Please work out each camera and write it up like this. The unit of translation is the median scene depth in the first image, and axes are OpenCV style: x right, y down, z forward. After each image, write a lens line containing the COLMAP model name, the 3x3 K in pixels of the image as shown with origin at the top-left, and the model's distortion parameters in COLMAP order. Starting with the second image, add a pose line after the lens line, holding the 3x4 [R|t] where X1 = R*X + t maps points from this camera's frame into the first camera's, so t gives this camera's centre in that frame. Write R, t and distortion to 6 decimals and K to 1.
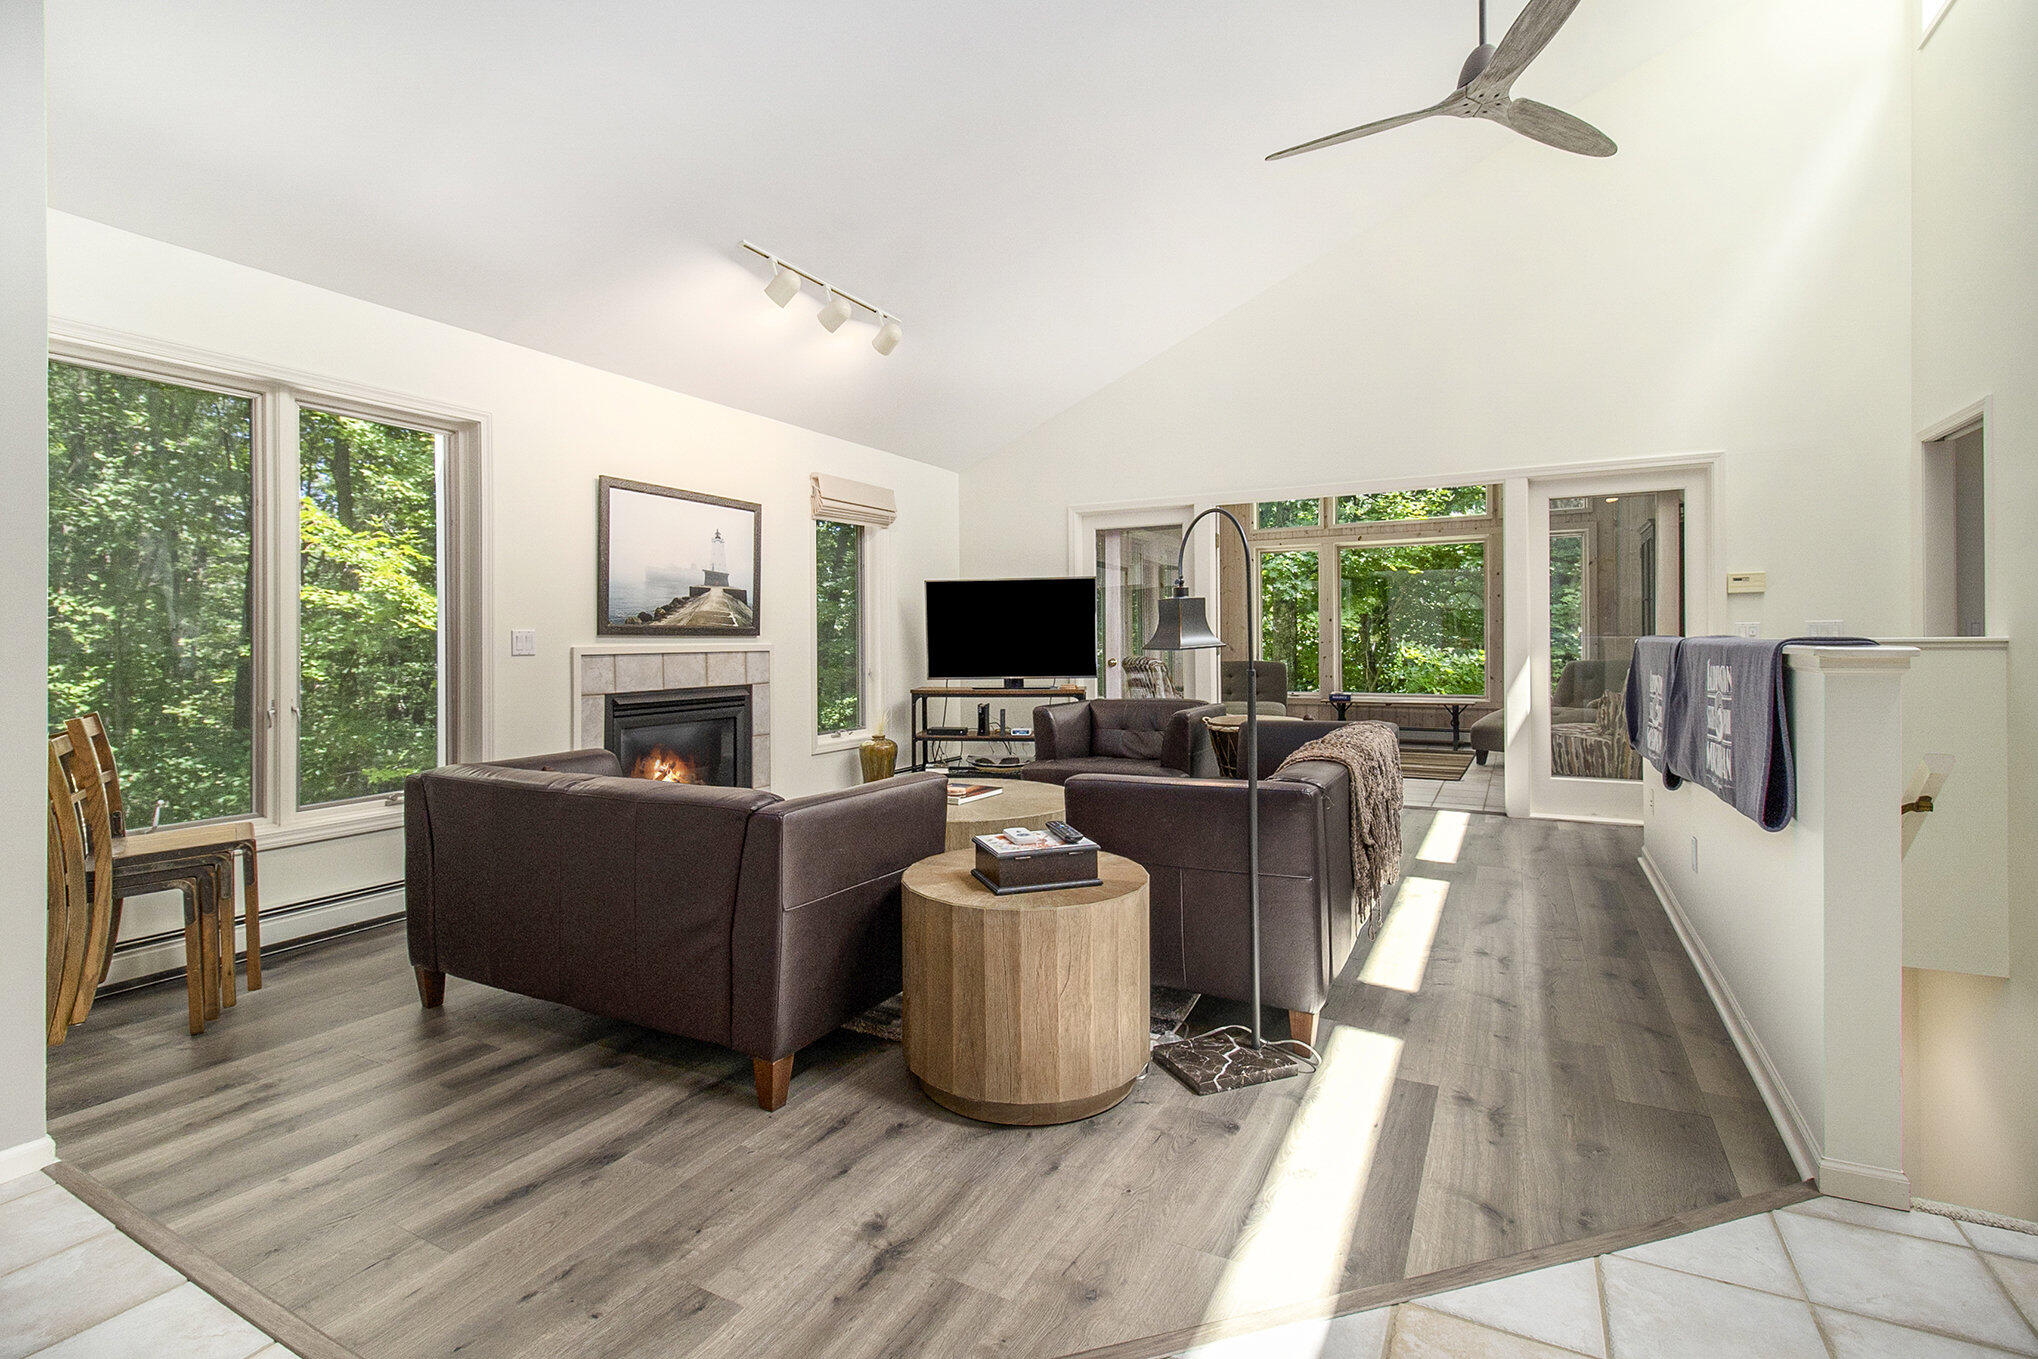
lens RADIAL K [[948.2, 0, 998.9], [0, 948.2, 634.1], [0, 0, 1]] dist [0.003926, -0.016594]
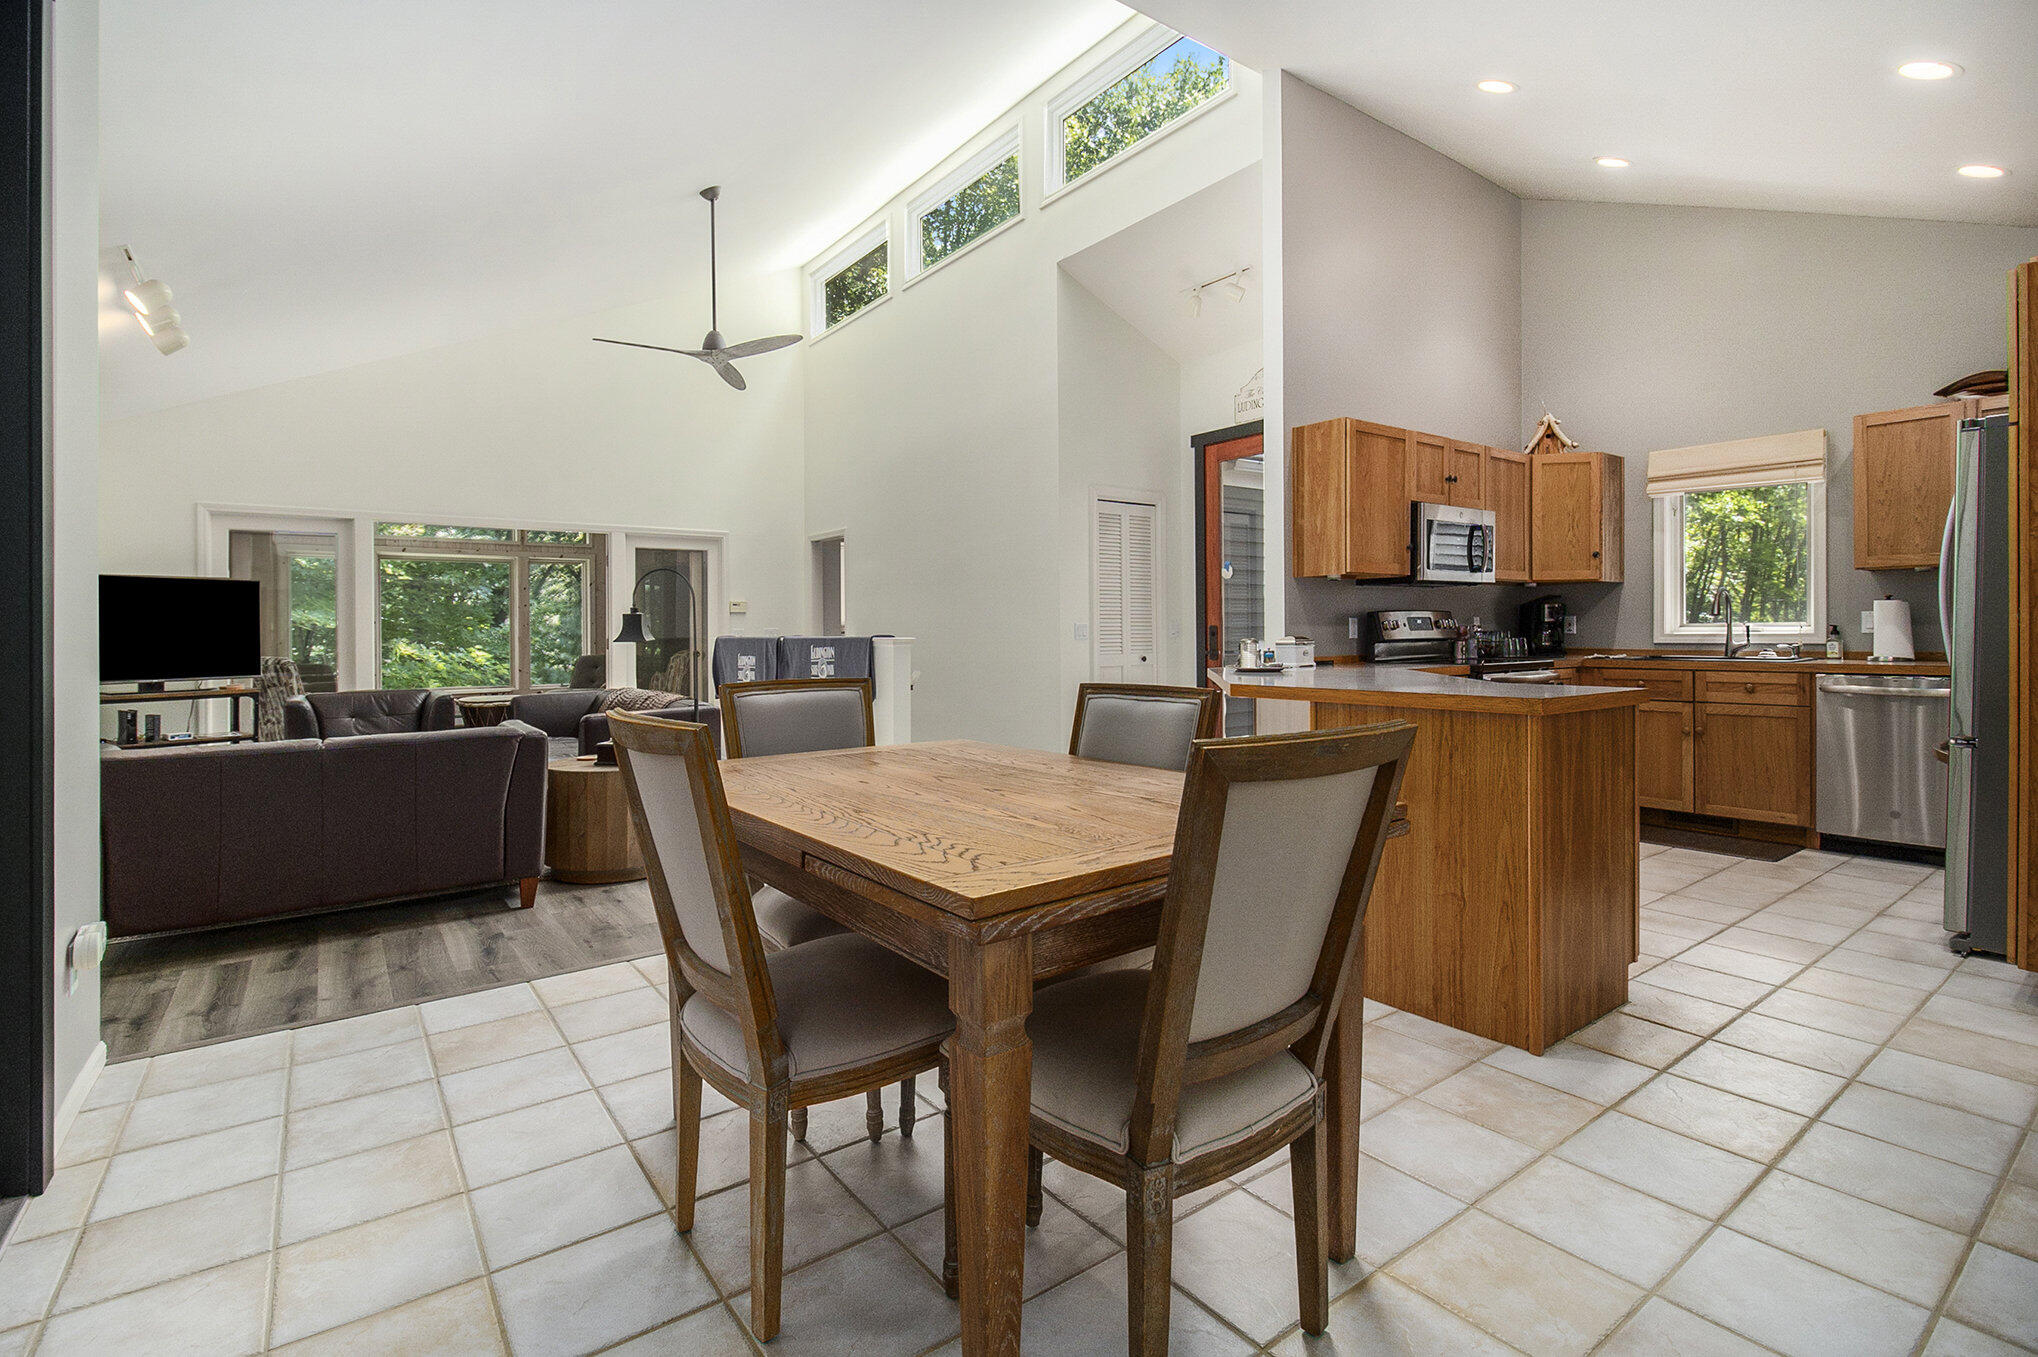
lens RADIAL K [[945.5, 0, 1021.3], [0, 945.5, 638.3], [0, 0, 1]] dist [0.015776, -0.017422]
pose [[0.414328, -0.001204, 0.910127, -0.626071], [0.001041, 0.999999, 0.000849, 0.004330], [-0.910127, 0.000595, 0.414329, -0.235393]]
